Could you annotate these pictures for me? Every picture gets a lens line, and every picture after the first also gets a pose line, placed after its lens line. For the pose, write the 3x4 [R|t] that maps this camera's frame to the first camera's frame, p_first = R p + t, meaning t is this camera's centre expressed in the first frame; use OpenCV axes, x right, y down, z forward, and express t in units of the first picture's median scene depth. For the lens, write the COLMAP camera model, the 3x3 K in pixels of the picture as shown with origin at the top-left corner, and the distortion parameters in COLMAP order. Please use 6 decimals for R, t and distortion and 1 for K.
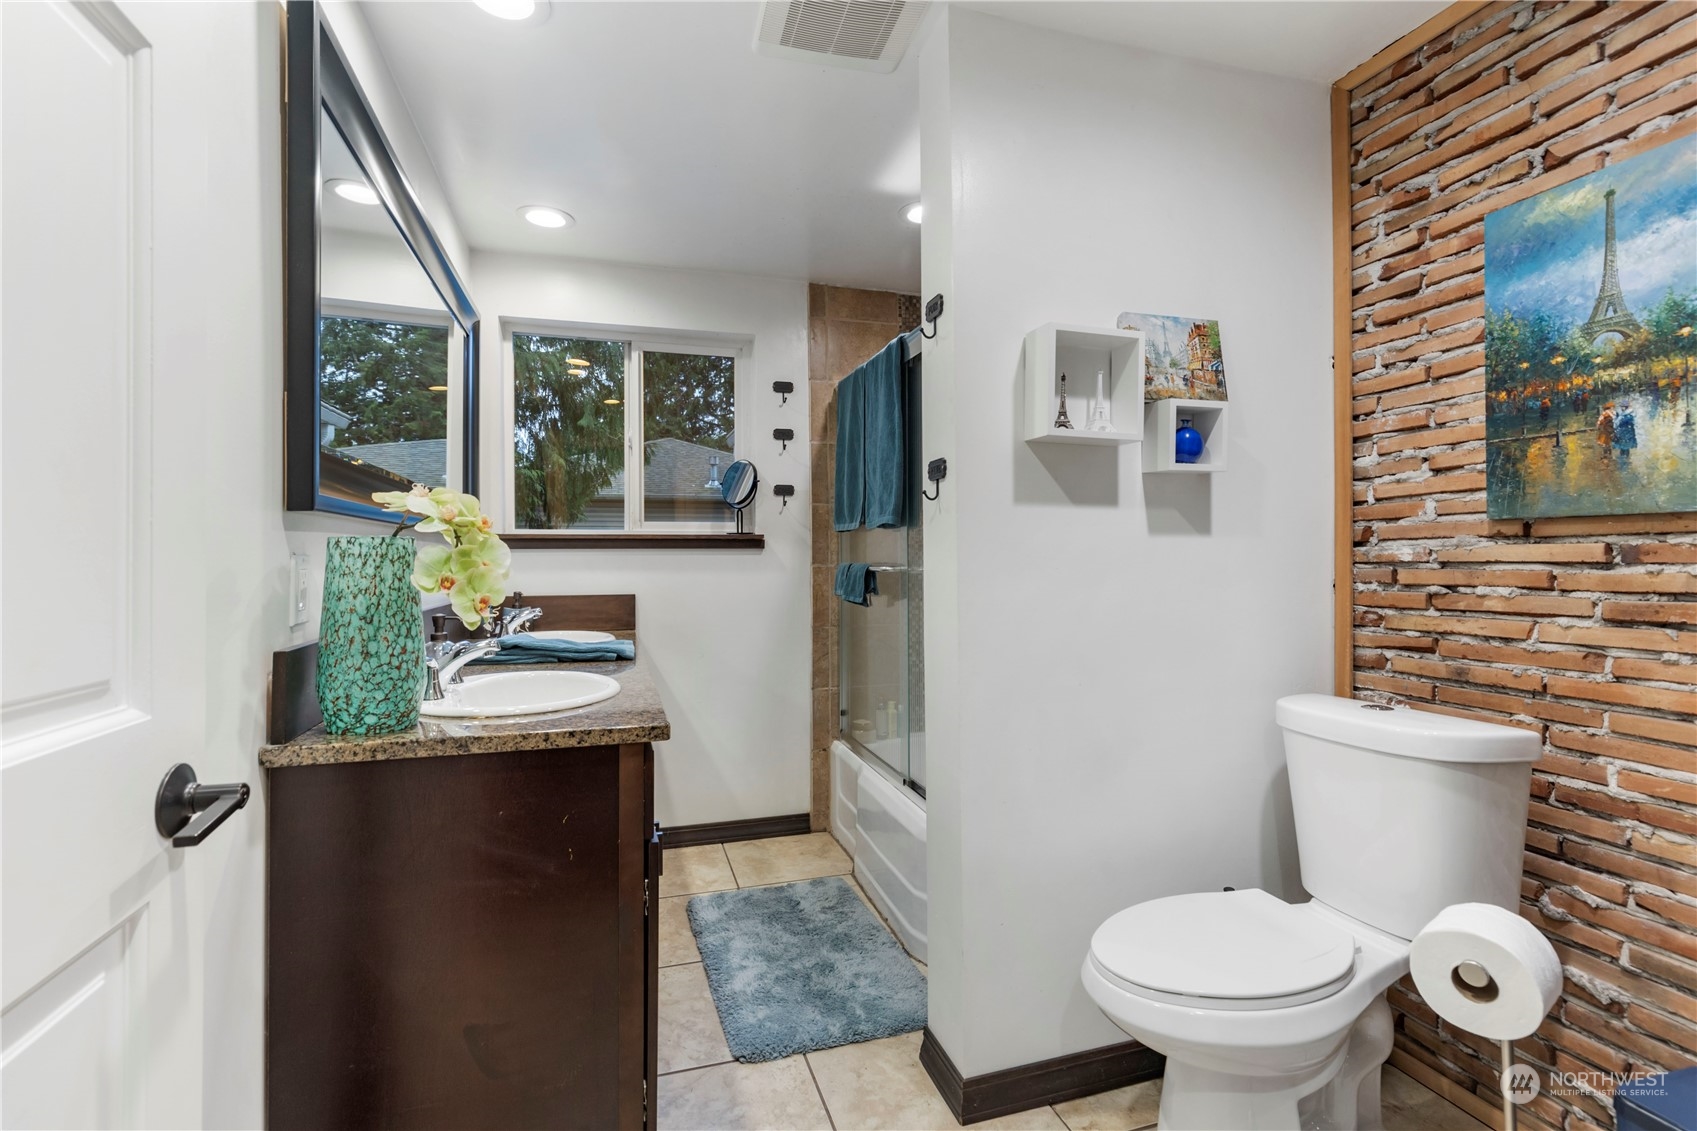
lens RADIAL K [[768.0, 0, 849.4], [0, 768.0, 562.4], [0, 0, 1]] dist [0.008232, -0.000170]
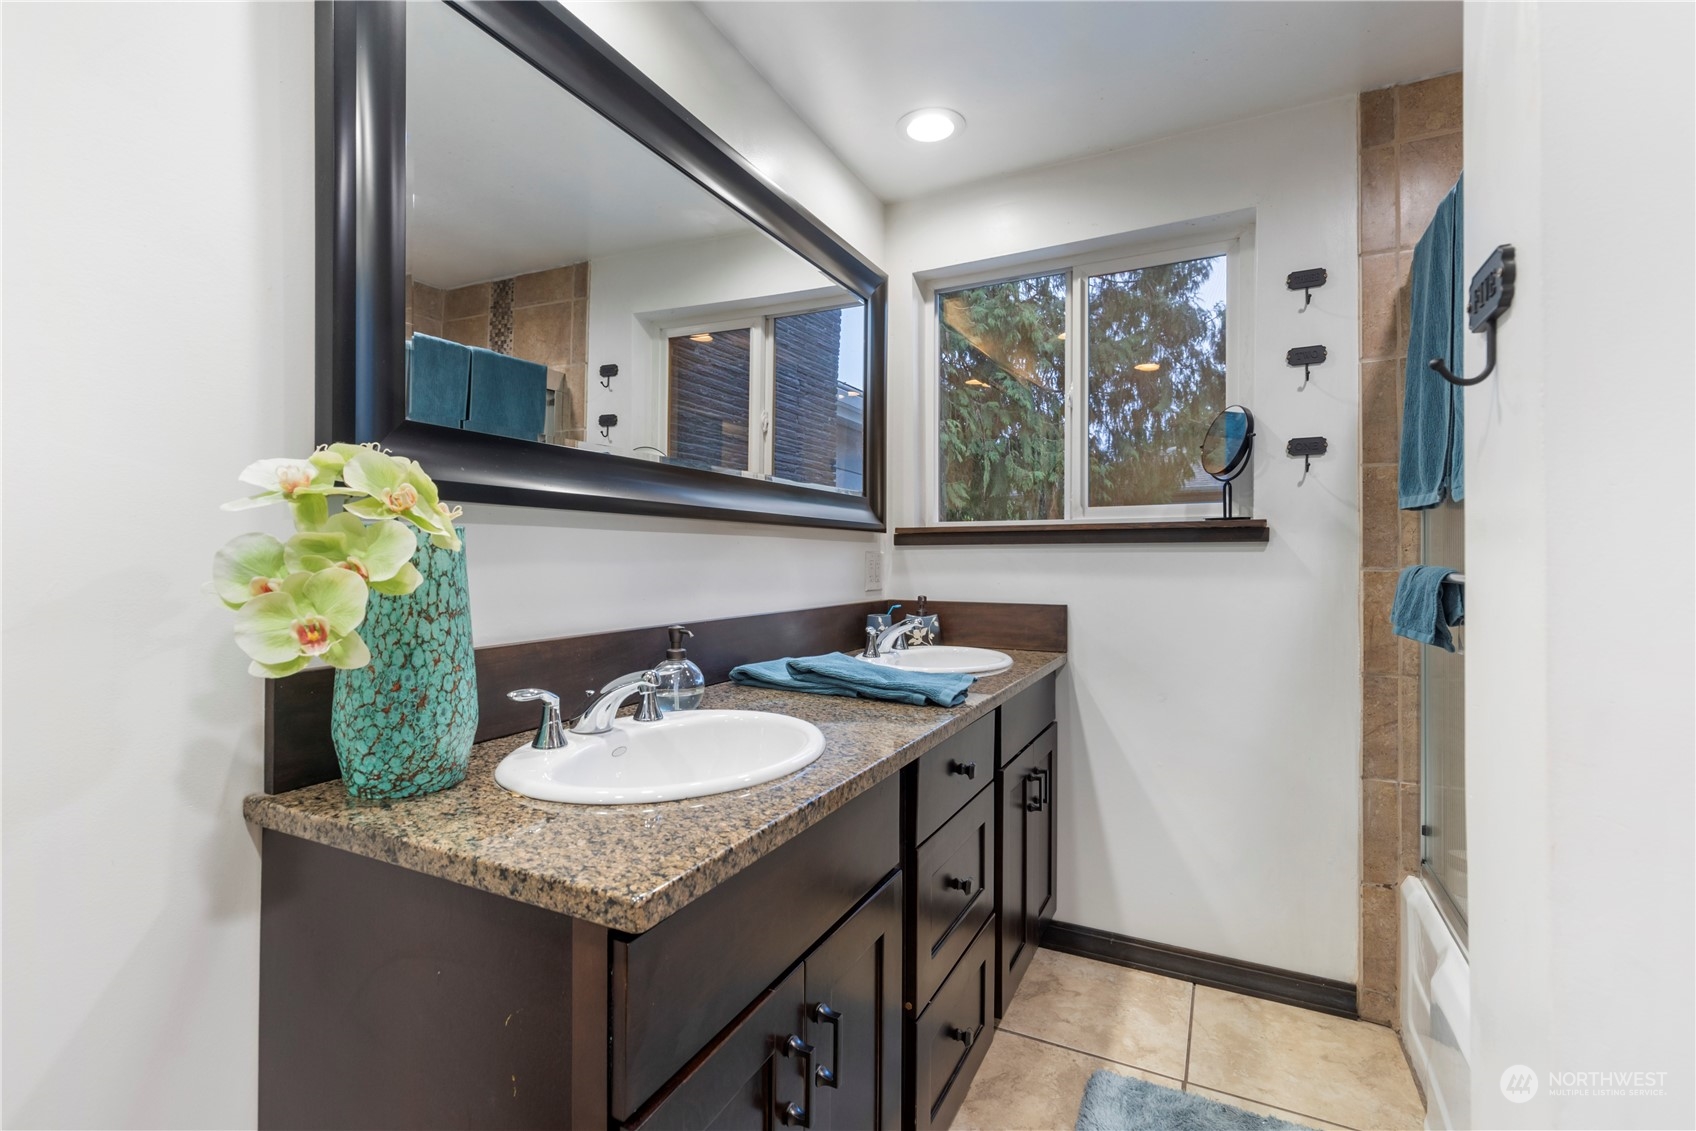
lens RADIAL K [[767.5, 0, 847.5], [0, 767.5, 561.3], [0, 0, 1]] dist [0.008232, -0.000170]
pose [[0.722098, 0.005580, -0.691769, 0.078777], [-0.005813, 0.999981, 0.001998, -0.001093], [0.691767, 0.002578, 0.722116, 0.308514]]
